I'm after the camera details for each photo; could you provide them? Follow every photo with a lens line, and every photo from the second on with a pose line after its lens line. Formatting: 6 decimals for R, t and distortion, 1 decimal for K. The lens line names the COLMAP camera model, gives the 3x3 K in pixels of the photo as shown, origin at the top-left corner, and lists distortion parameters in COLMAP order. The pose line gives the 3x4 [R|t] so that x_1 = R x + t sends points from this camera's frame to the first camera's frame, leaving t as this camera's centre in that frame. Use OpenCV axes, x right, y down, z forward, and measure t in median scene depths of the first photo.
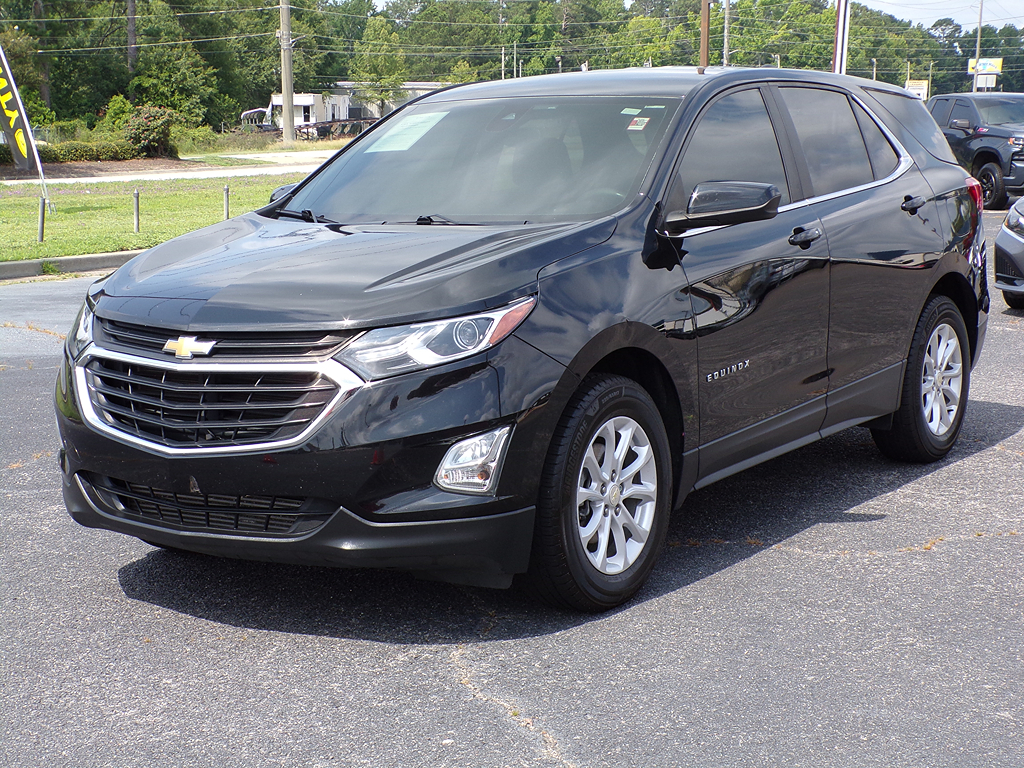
lens RADIAL K [[1888.6, 0, 512.0], [0, 1888.6, 384.0], [0, 0, 1]] dist [0.013502, -0.340257]
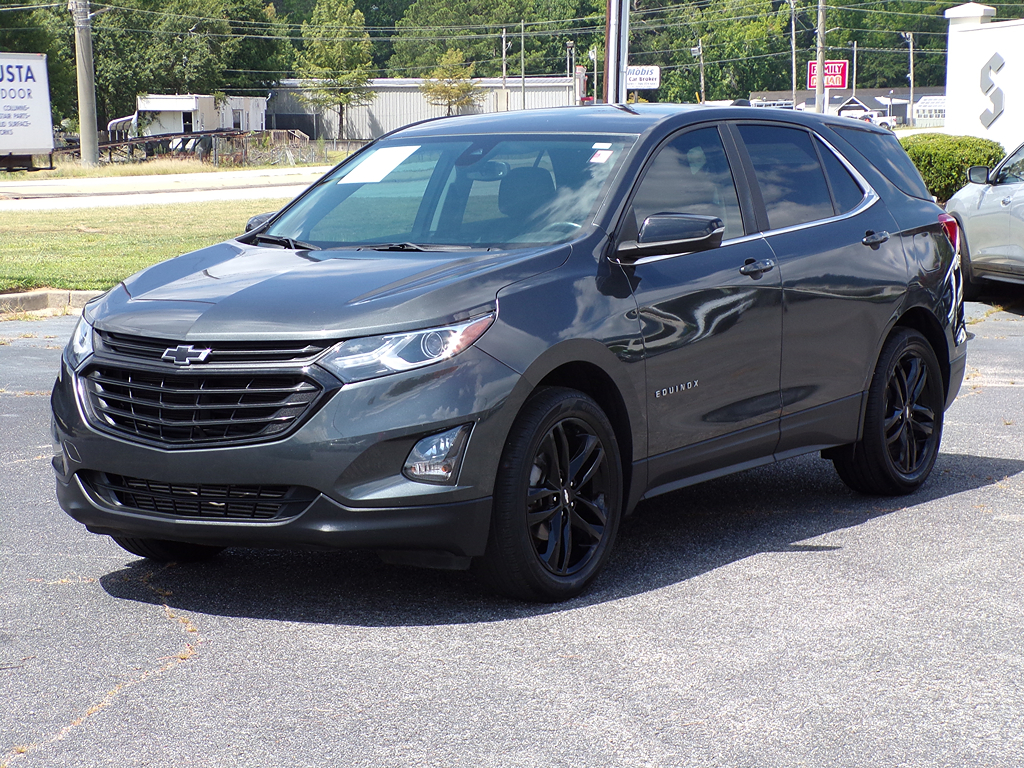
lens RADIAL K [[3905.3, 0, 512.0], [0, 3905.3, 384.0], [0, 0, 1]] dist [0.111271, 2.664665]
pose [[0.999812, 0.011716, -0.015473, 0.057764], [-0.012718, 0.997719, -0.066298, 0.146379], [0.014661, 0.066482, 0.997680, -1.288867]]
